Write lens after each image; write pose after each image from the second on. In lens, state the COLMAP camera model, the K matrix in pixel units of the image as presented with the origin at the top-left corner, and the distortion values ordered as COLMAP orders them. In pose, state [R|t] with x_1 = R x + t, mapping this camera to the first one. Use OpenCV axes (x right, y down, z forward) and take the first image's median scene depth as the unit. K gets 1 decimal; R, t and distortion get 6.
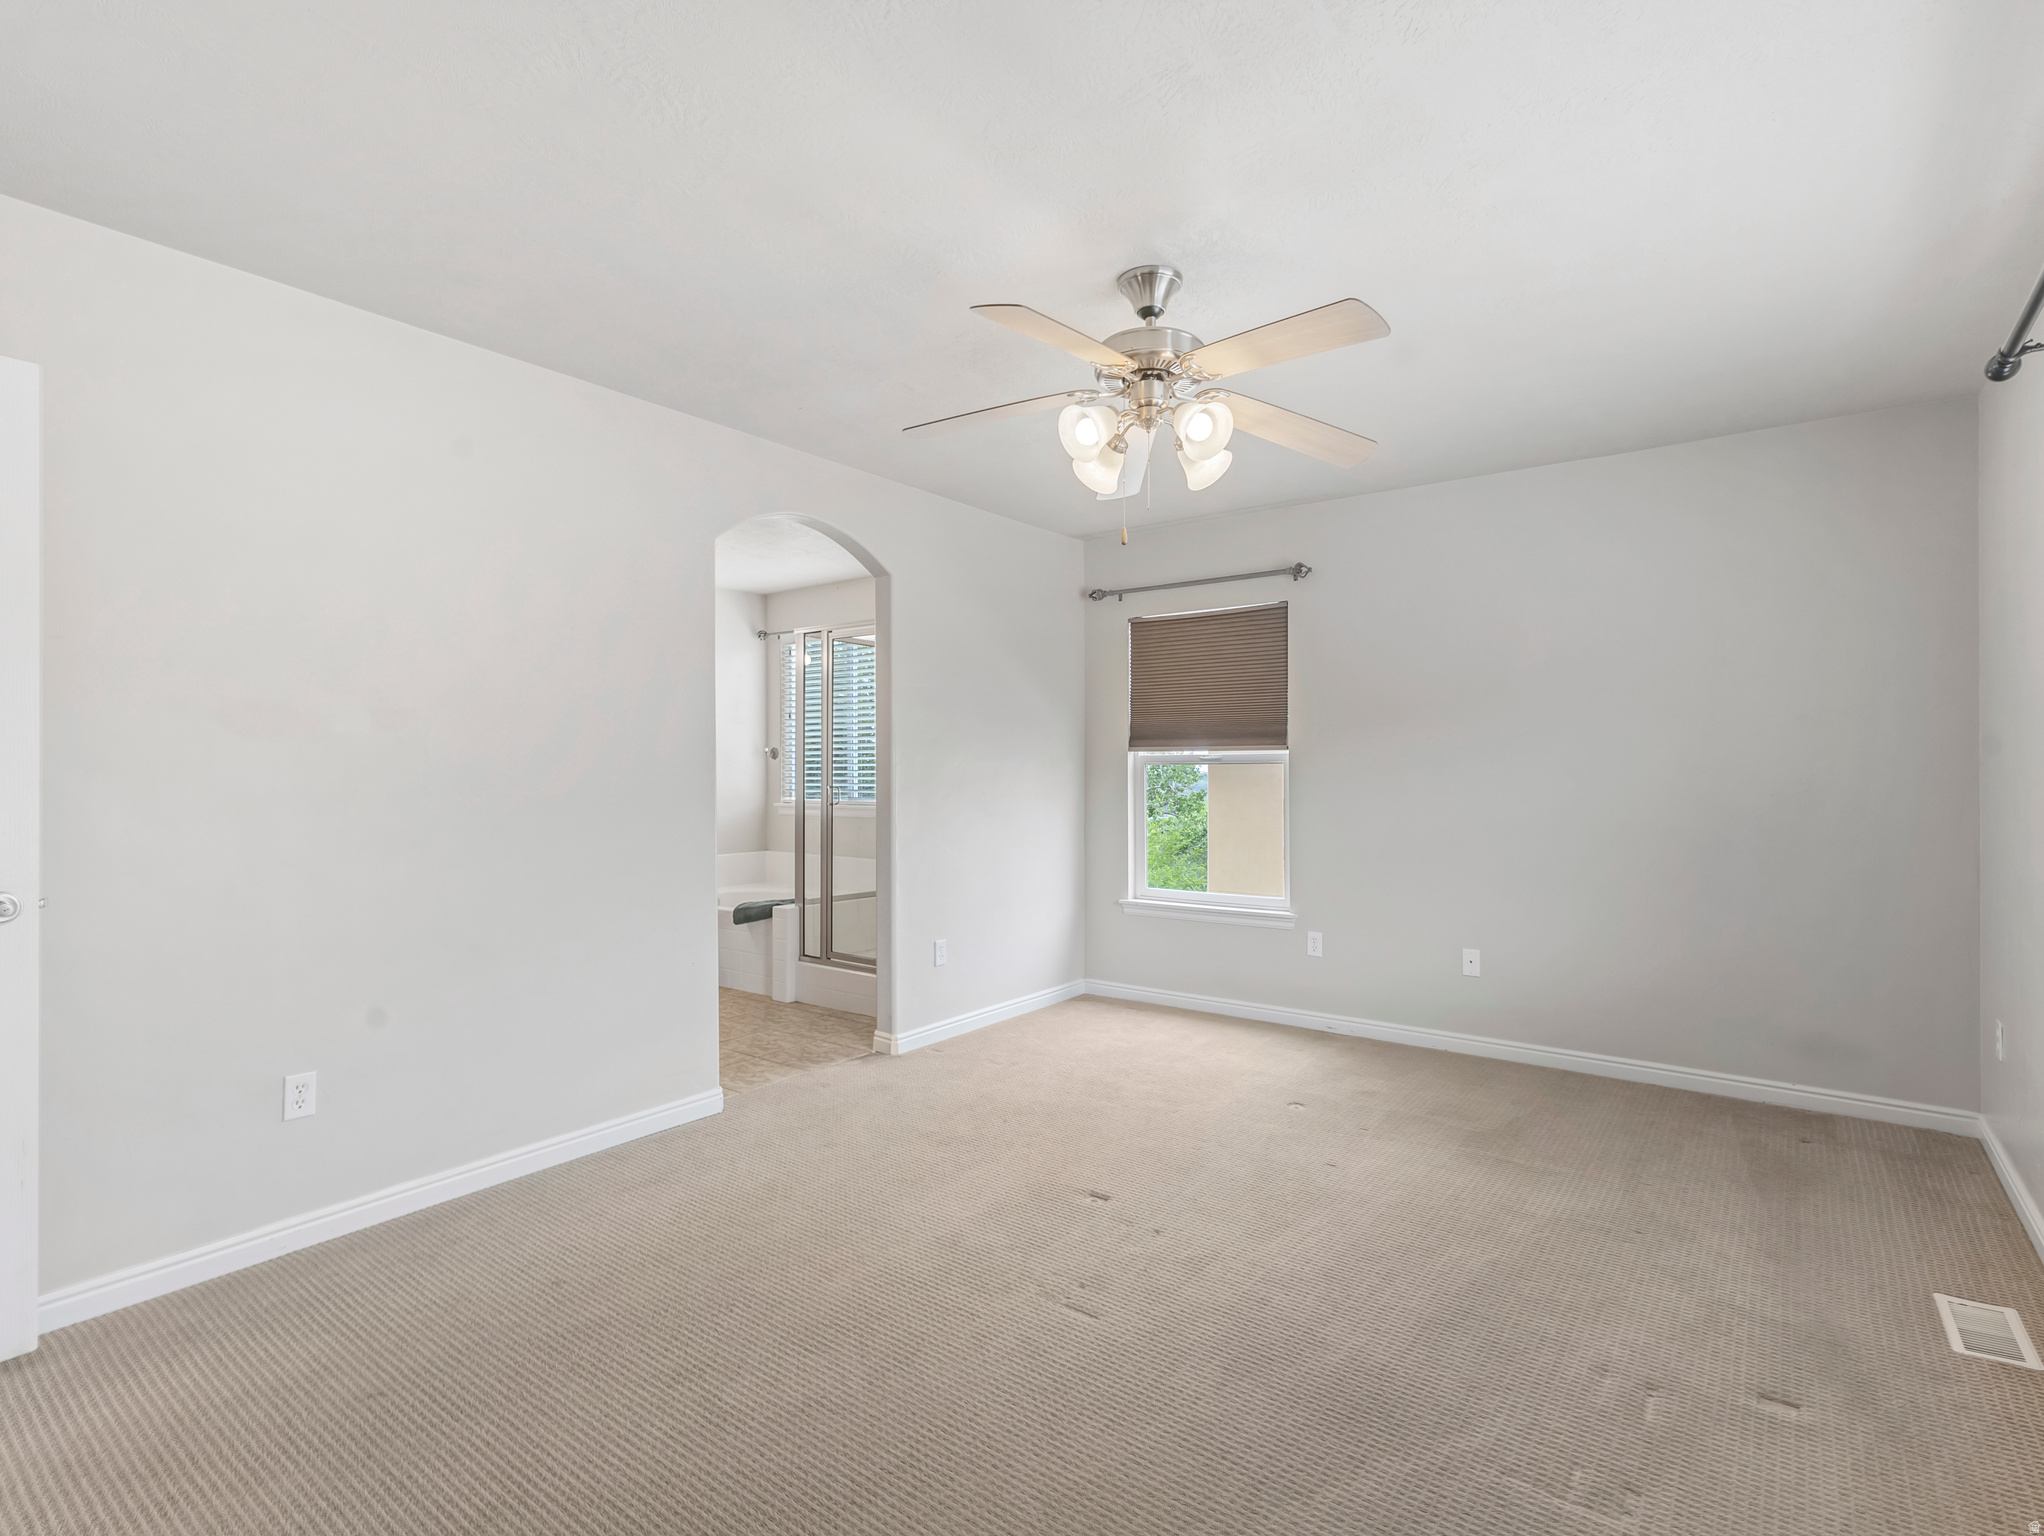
lens RADIAL K [[1017.2, 0, 1024.9], [0, 1017.2, 766.7], [0, 0, 1]] dist [0.002809, 0.000530]
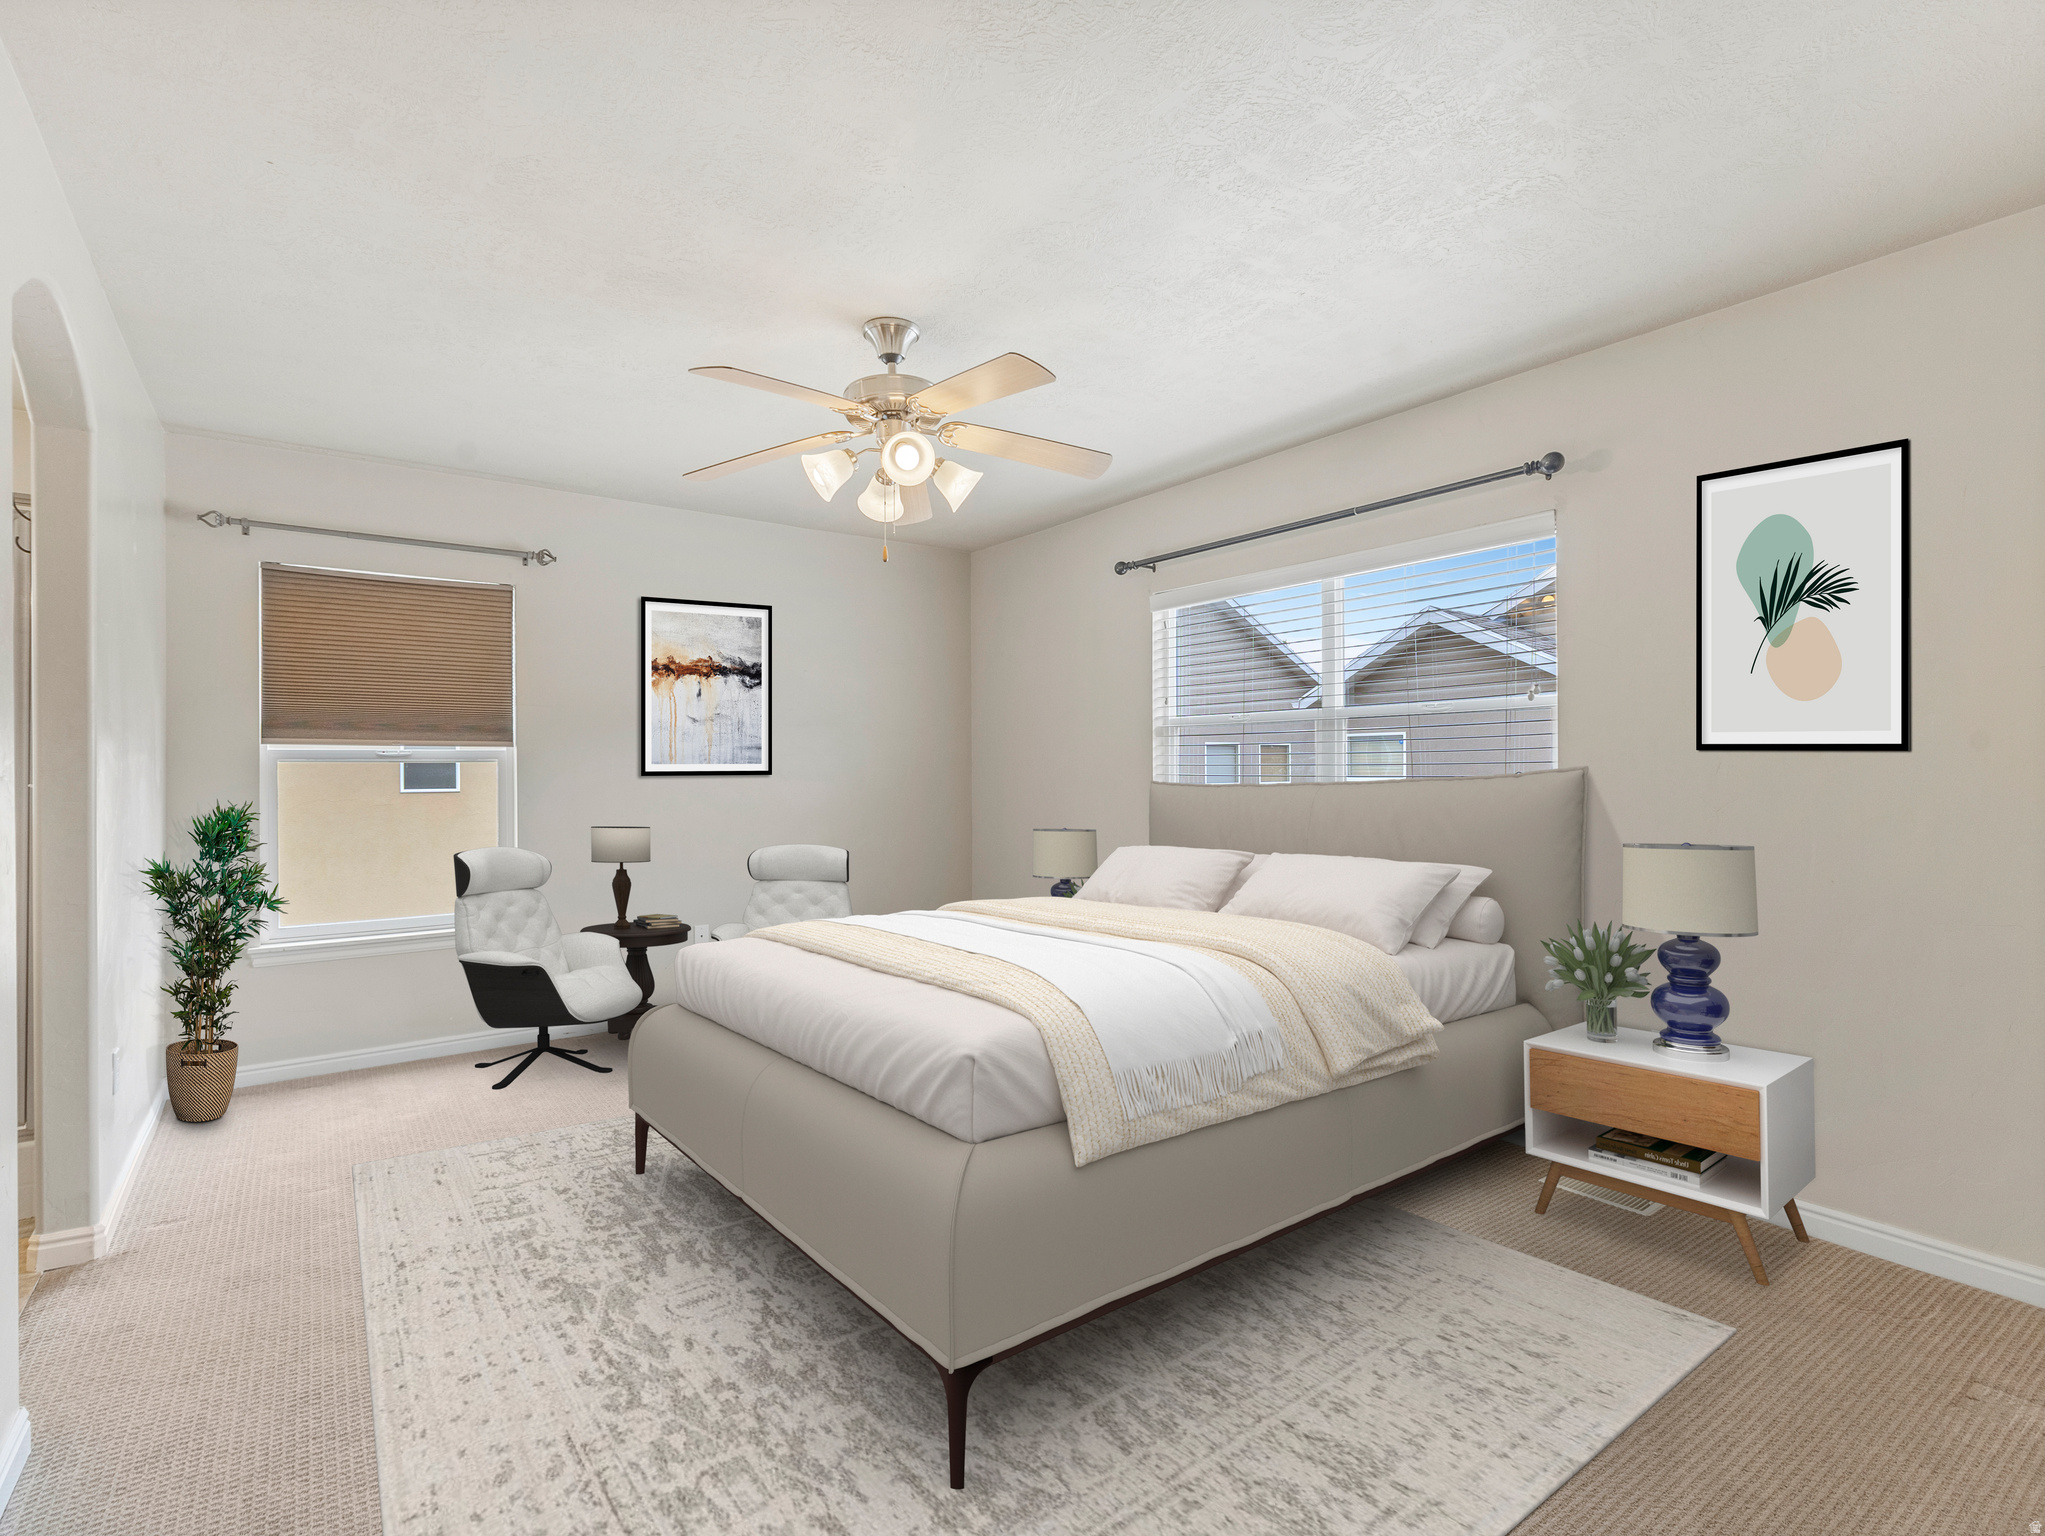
lens RADIAL K [[1017.7, 0, 1025.4], [0, 1017.7, 766.7], [0, 0, 1]] dist [0.002809, 0.000530]
pose [[0.263447, -0.001585, 0.964673, -0.428510], [0.002587, 0.999996, 0.000936, 0.001590], [-0.964670, 0.002249, 0.263450, 0.261001]]
